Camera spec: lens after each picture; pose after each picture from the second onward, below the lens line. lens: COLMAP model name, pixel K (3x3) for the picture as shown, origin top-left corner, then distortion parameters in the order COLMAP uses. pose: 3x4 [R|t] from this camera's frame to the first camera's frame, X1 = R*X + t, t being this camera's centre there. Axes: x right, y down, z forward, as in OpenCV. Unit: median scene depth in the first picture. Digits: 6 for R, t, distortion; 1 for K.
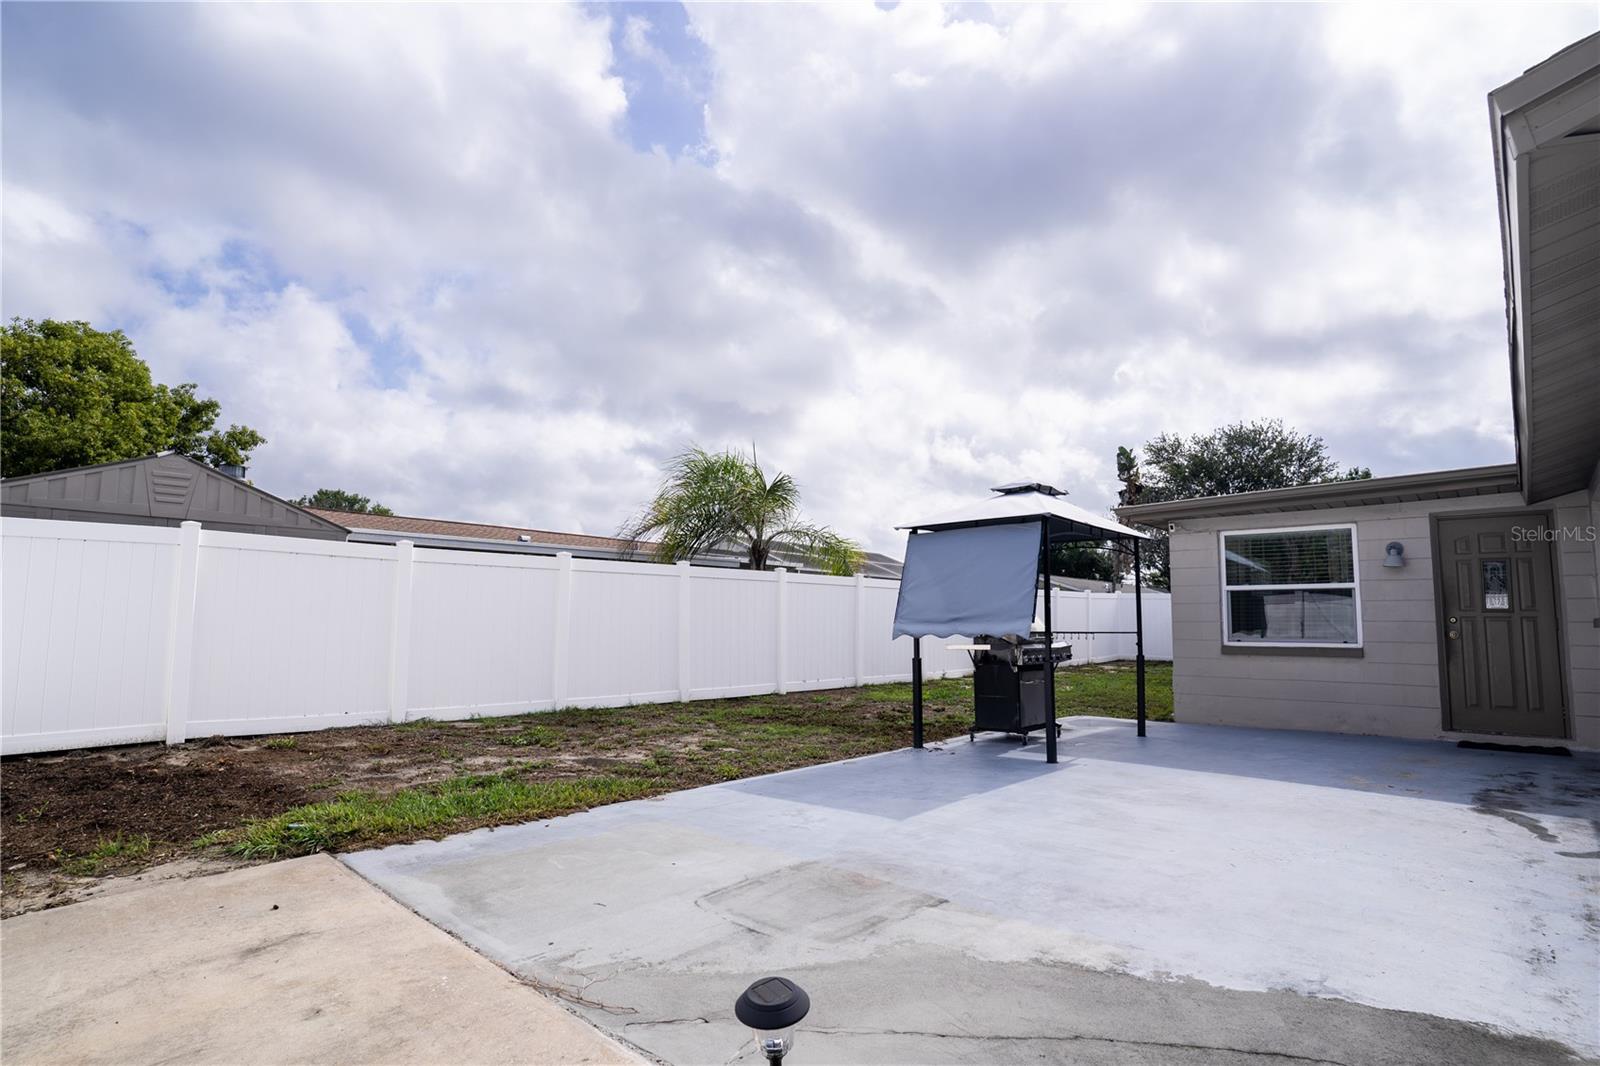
lens RADIAL K [[779.9, 0, 793.8], [0, 779.9, 536.0], [0, 0, 1]] dist [-0.057513, 0.019592]
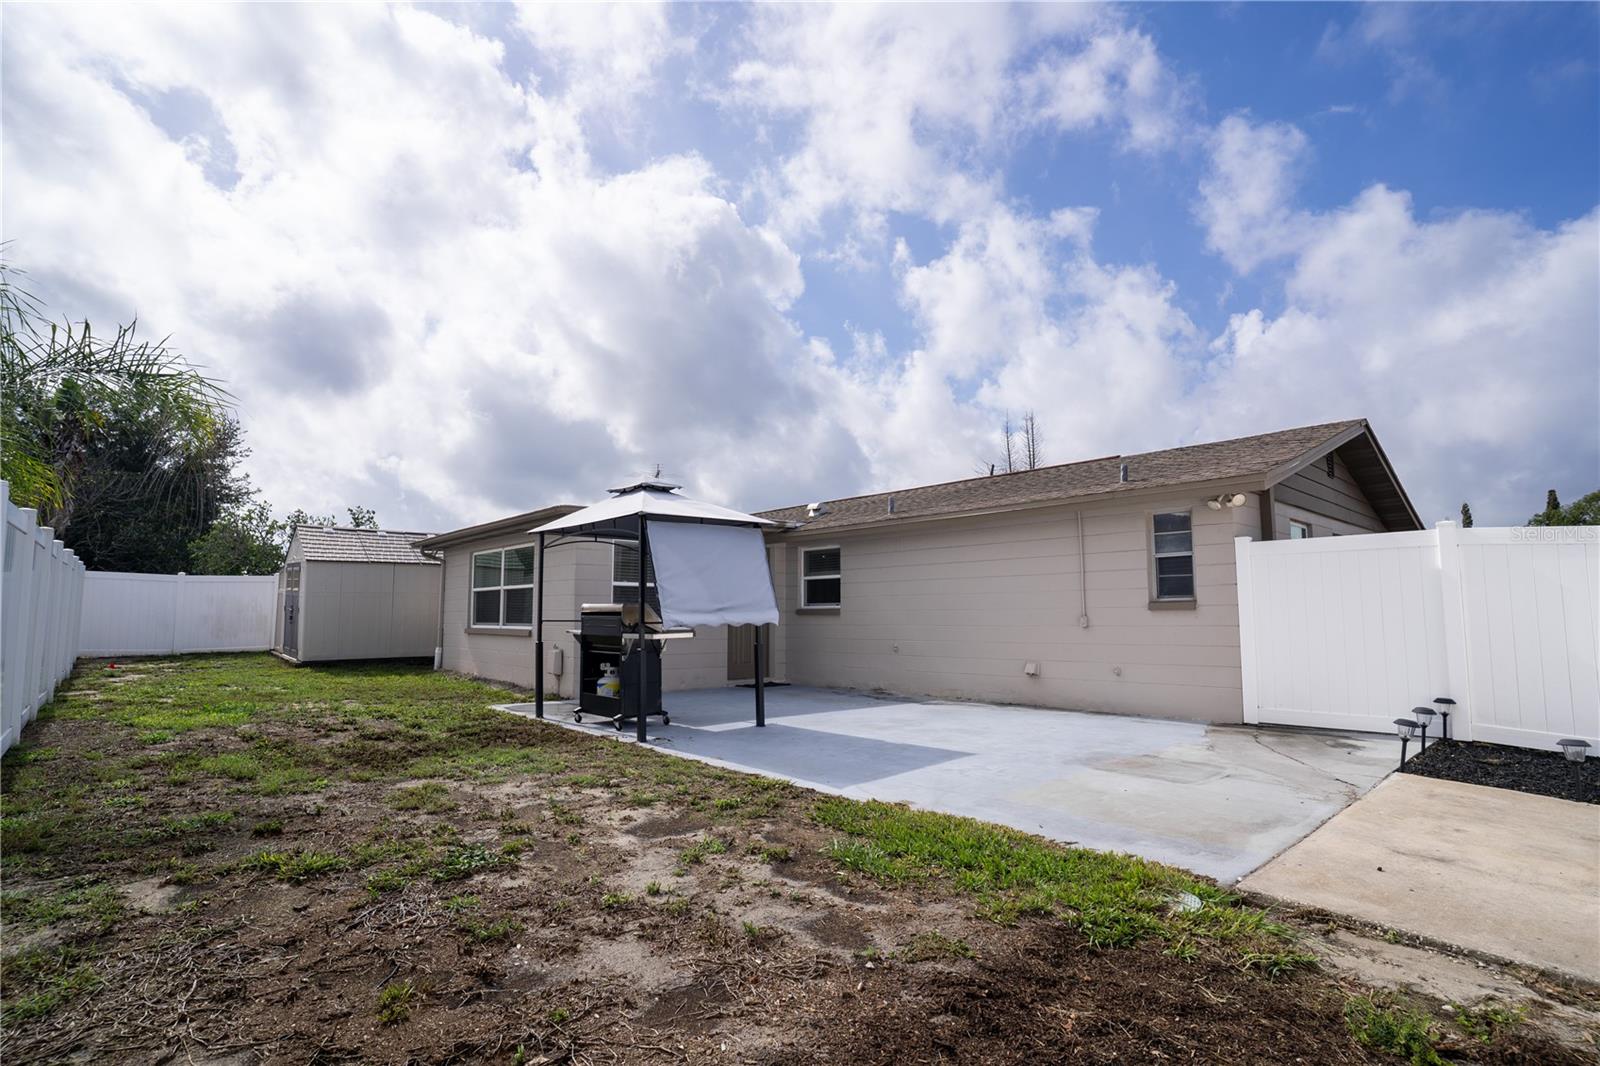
lens RADIAL K [[779.9, 0, 790.2], [0, 779.9, 534.1], [0, 0, 1]] dist [-0.057513, 0.019592]
pose [[0.101379, 0.091216, 0.990657, -1.643782], [-0.101901, 0.991502, -0.080866, 0.155845], [-0.989615, -0.092751, 0.109812, 1.529540]]
